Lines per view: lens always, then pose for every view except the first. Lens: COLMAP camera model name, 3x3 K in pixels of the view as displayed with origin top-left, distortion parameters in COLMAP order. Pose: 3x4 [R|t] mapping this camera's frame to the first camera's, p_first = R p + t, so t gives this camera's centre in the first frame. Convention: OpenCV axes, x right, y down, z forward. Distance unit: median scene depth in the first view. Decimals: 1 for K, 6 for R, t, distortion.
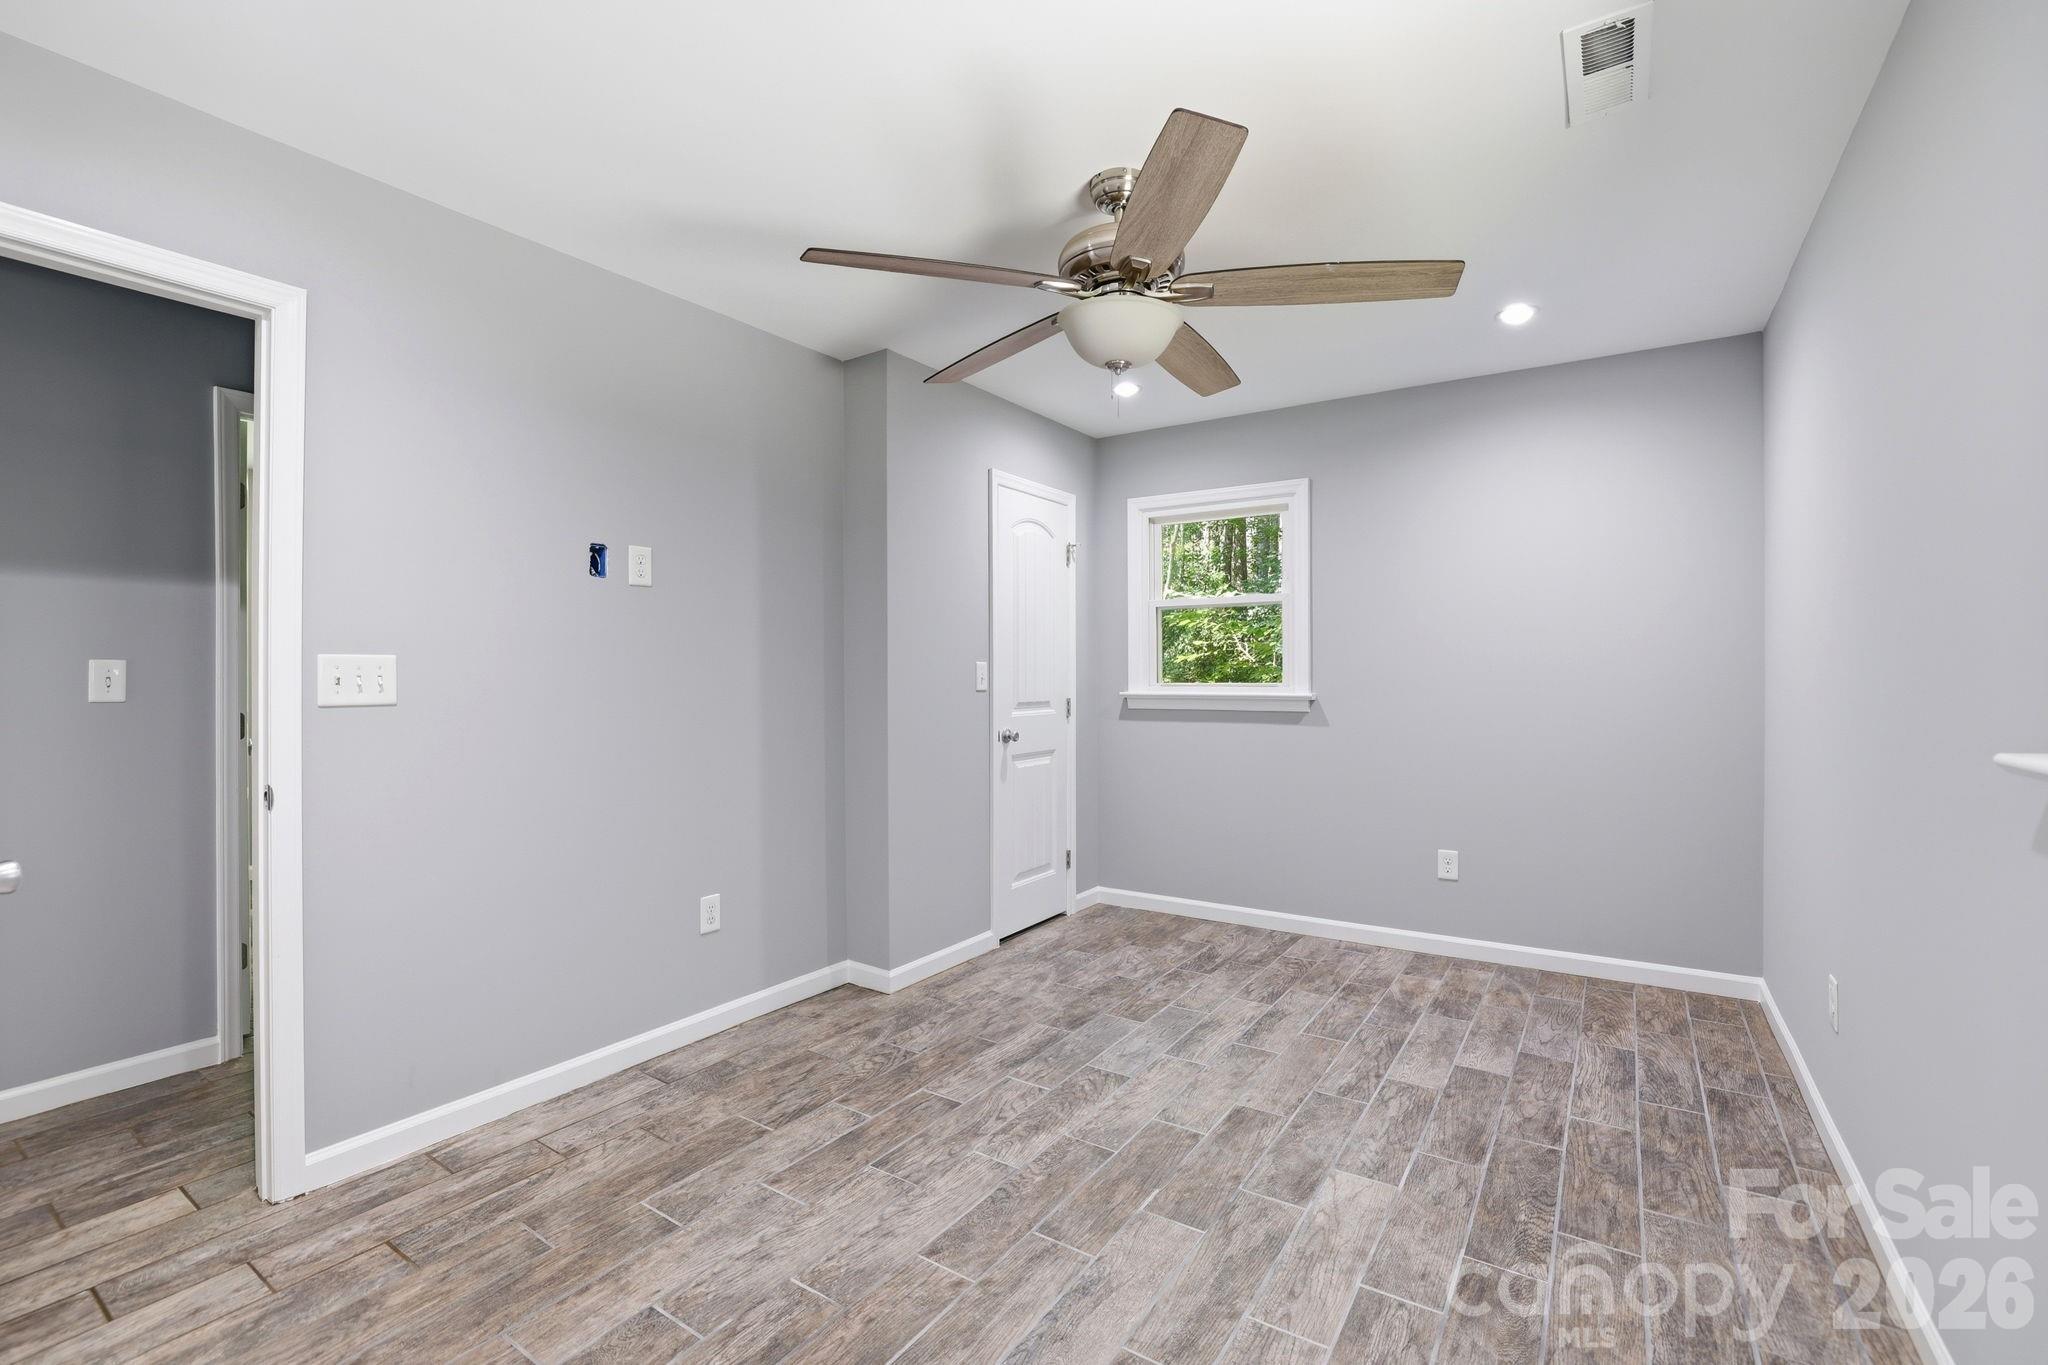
lens RADIAL K [[900.4, 0, 997.9], [0, 900.4, 681.4], [0, 0, 1]] dist [-0.050580, 0.018917]
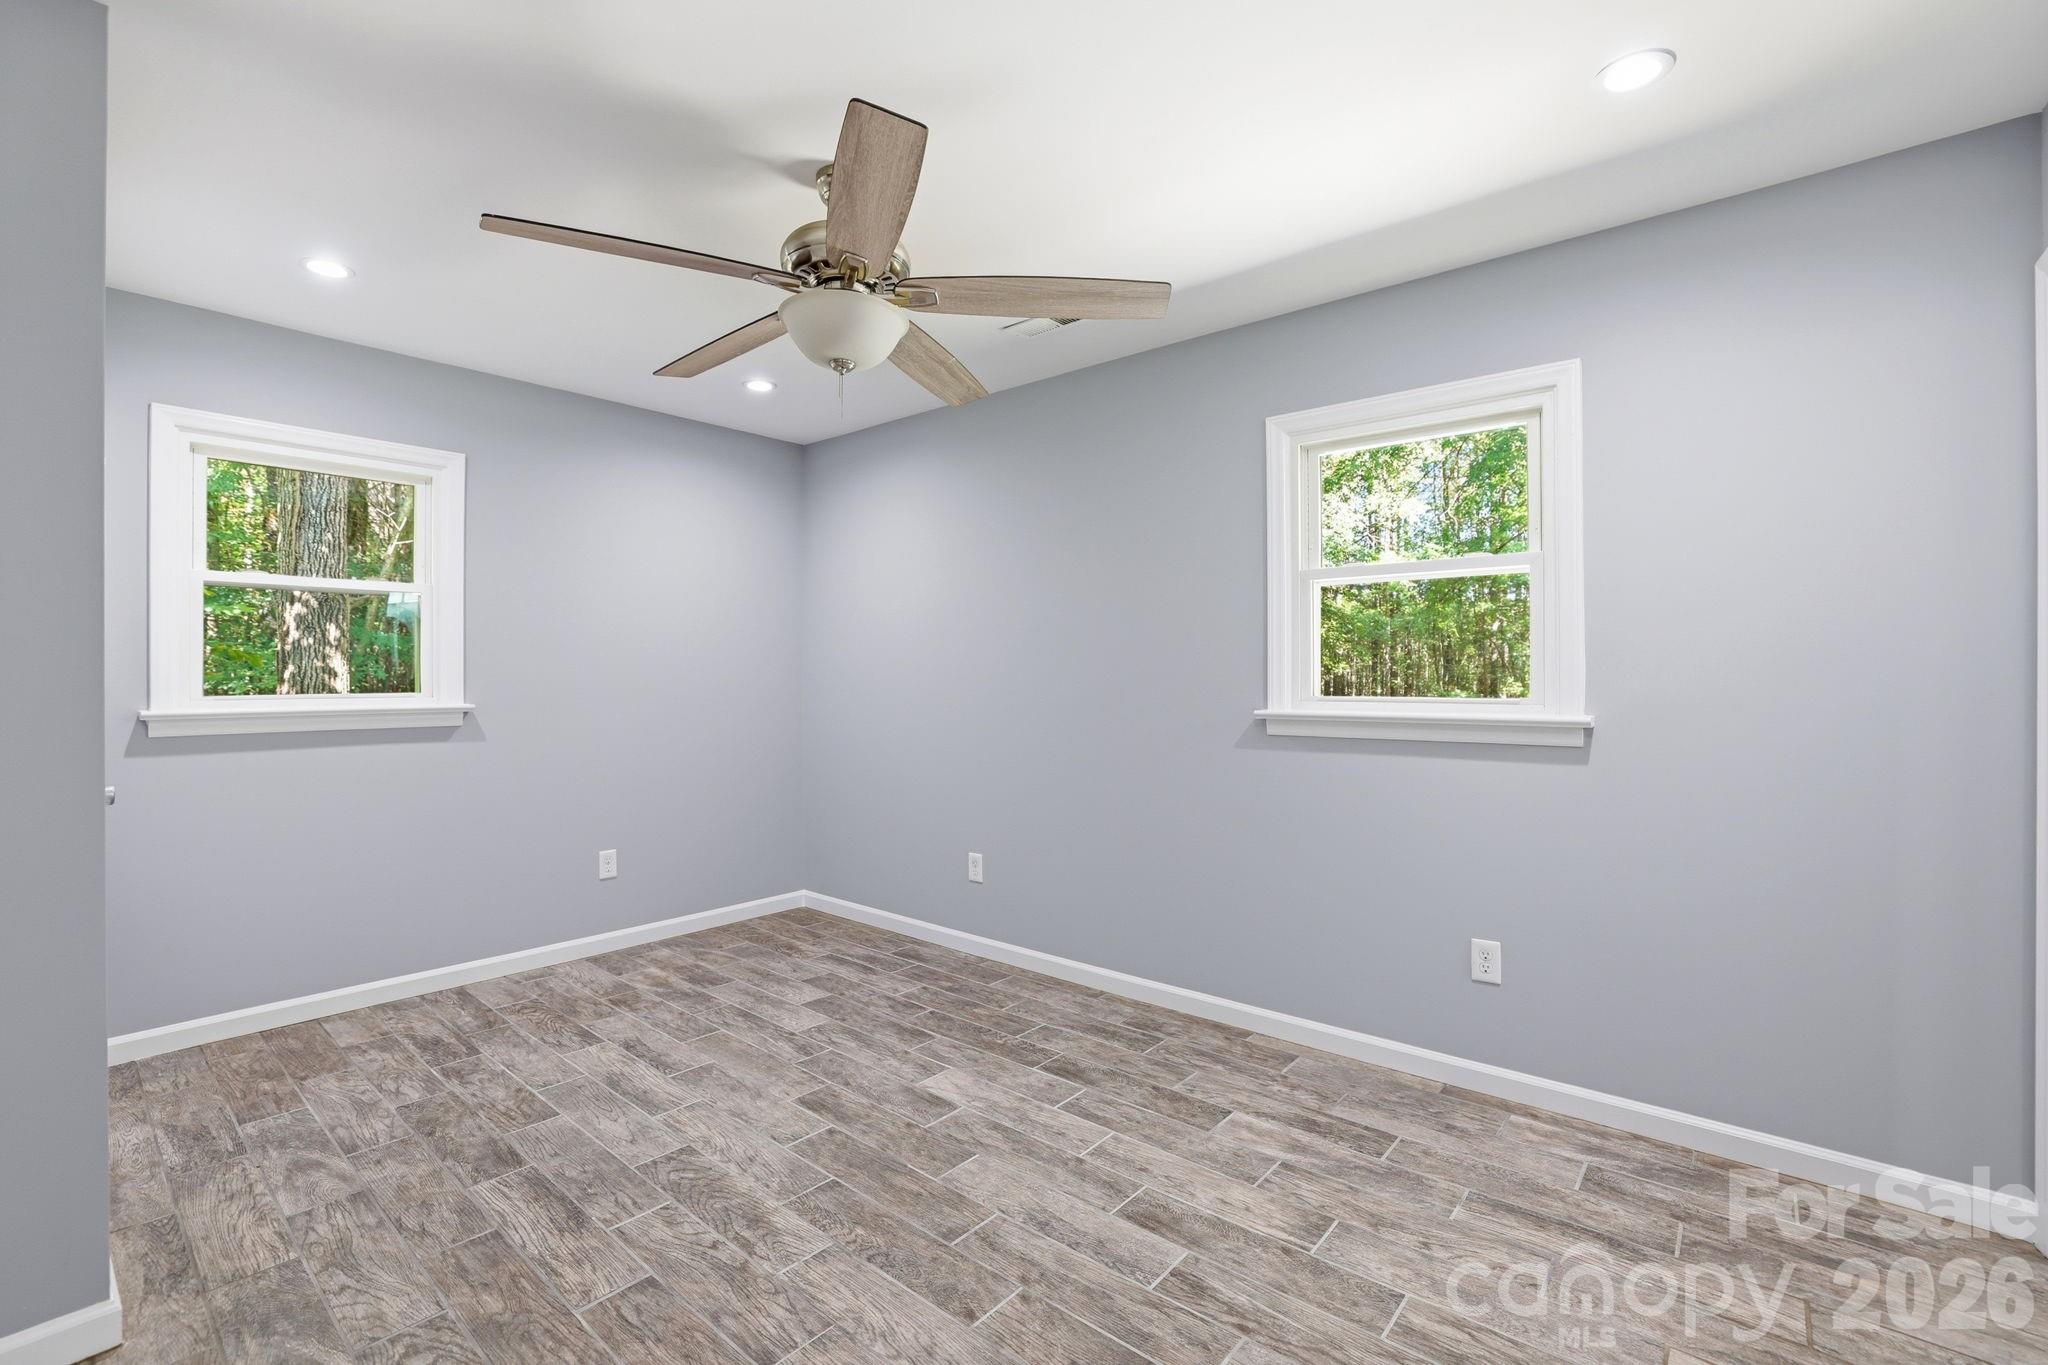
lens RADIAL K [[892.8, 0, 1004.2], [0, 892.8, 688.2], [0, 0, 1]] dist [-0.048901, 0.018281]
pose [[0.113308, -0.008083, 0.993527, -0.592028], [0.007899, 0.999943, 0.007235, -0.005711], [-0.993528, 0.007028, 0.113366, 0.526991]]
